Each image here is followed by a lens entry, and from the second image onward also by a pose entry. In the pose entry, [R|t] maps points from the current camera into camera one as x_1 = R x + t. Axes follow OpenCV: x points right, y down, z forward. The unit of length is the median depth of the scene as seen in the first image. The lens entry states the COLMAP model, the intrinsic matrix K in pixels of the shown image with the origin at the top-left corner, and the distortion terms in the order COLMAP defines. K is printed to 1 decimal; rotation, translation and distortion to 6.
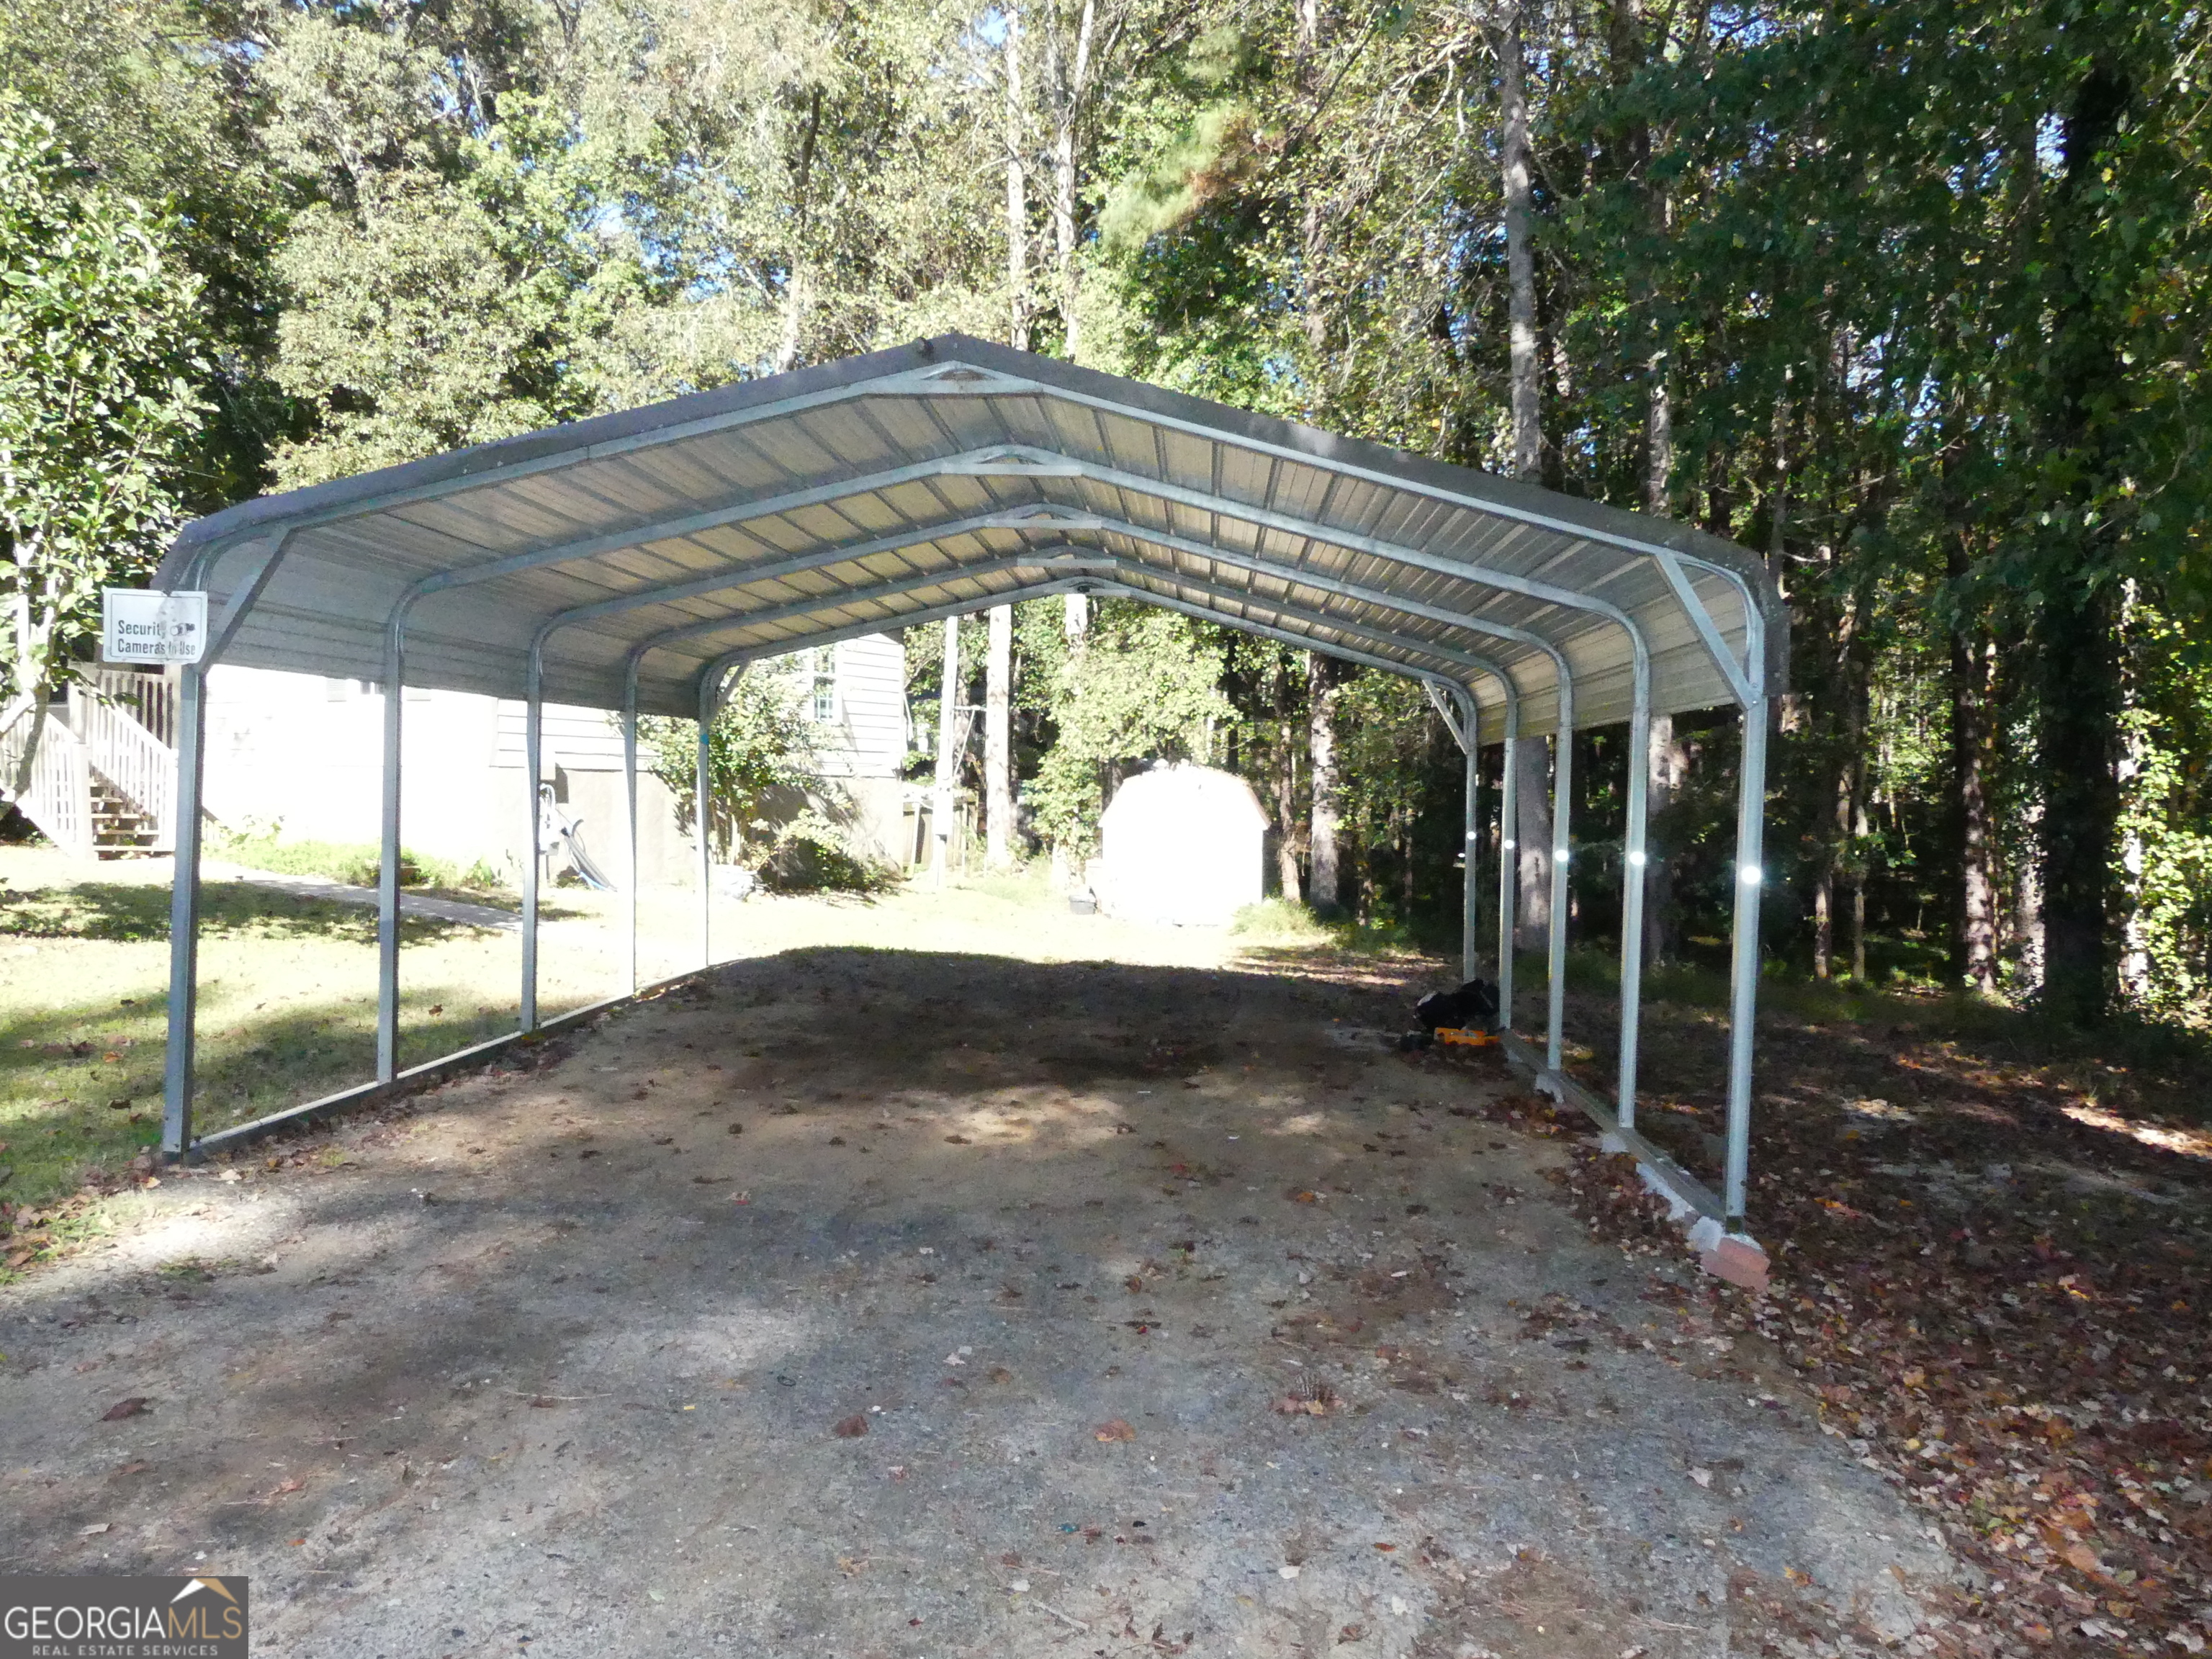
lens RADIAL K [[1659.5, 0, 1114.0], [0, 1659.5, 801.1], [0, 0, 1]] dist [-0.019481, -0.000842]
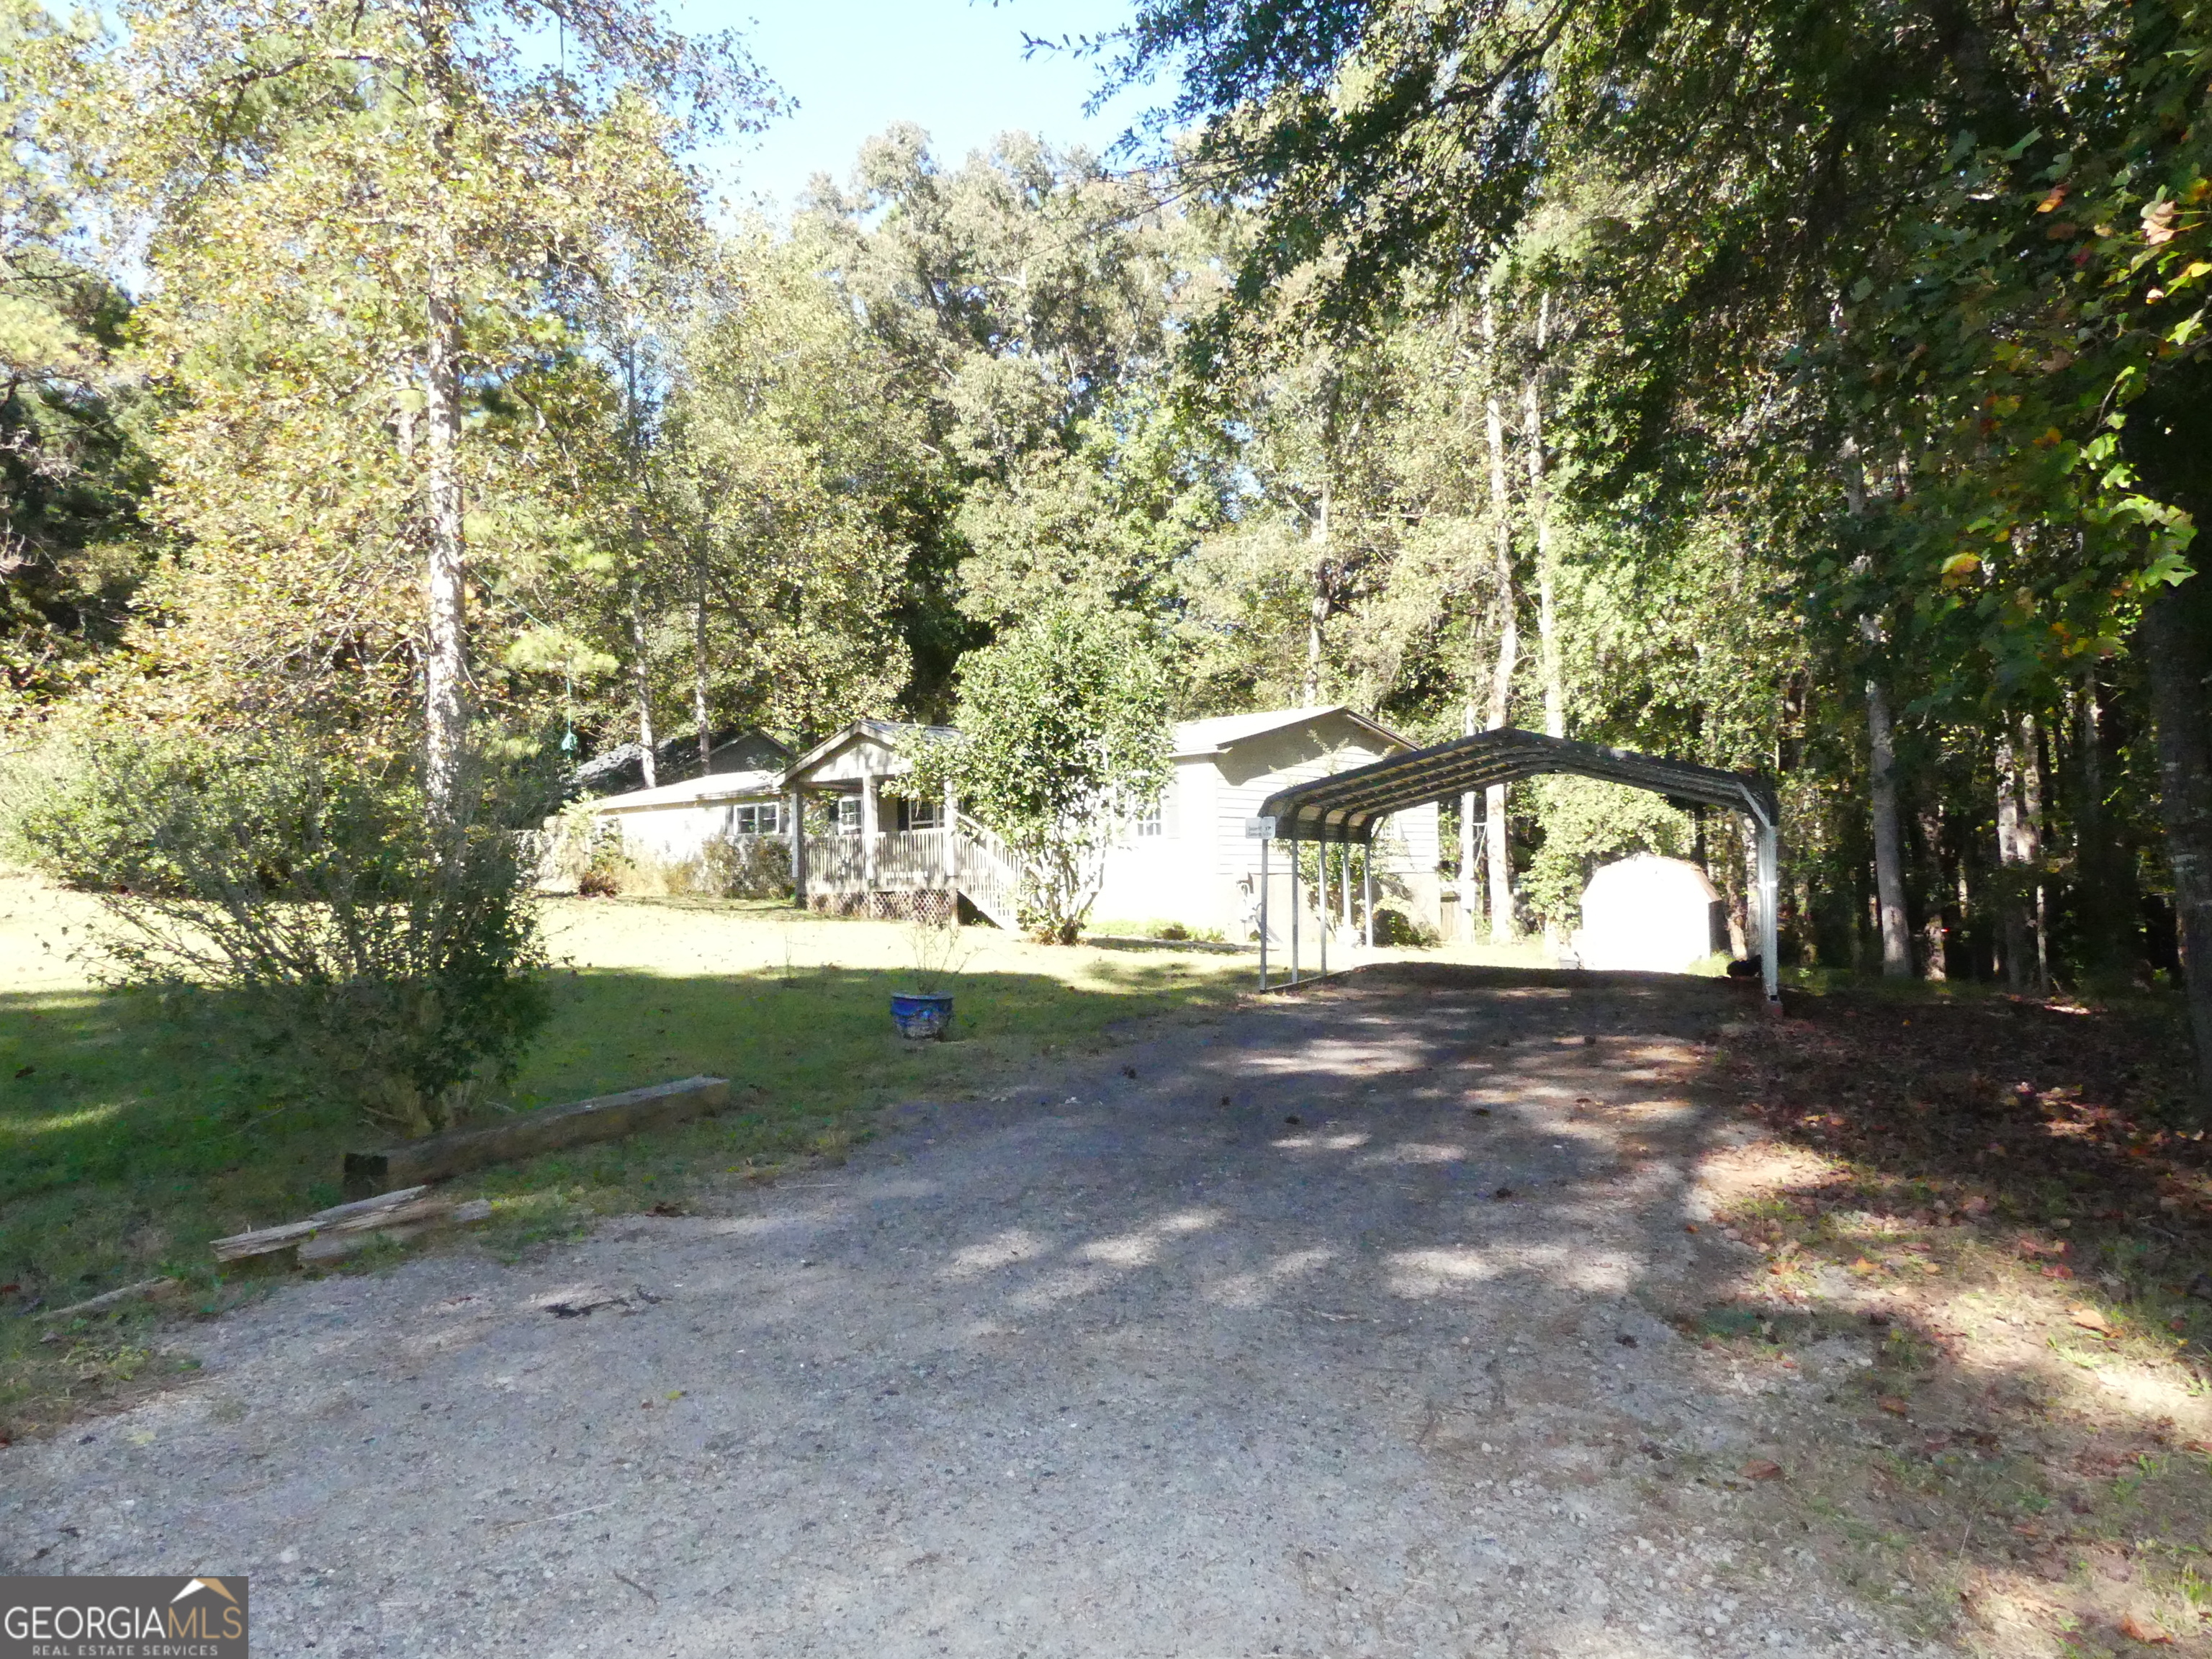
lens RADIAL K [[1625.5, 0, 1104.3], [0, 1625.5, 852.9], [0, 0, 1]] dist [-0.012731, -0.001238]
pose [[0.954113, -0.041977, -0.296489, 0.012184], [0.032574, 0.998799, -0.036586, 0.007119], [0.297669, 0.025249, 0.954335, -0.291464]]
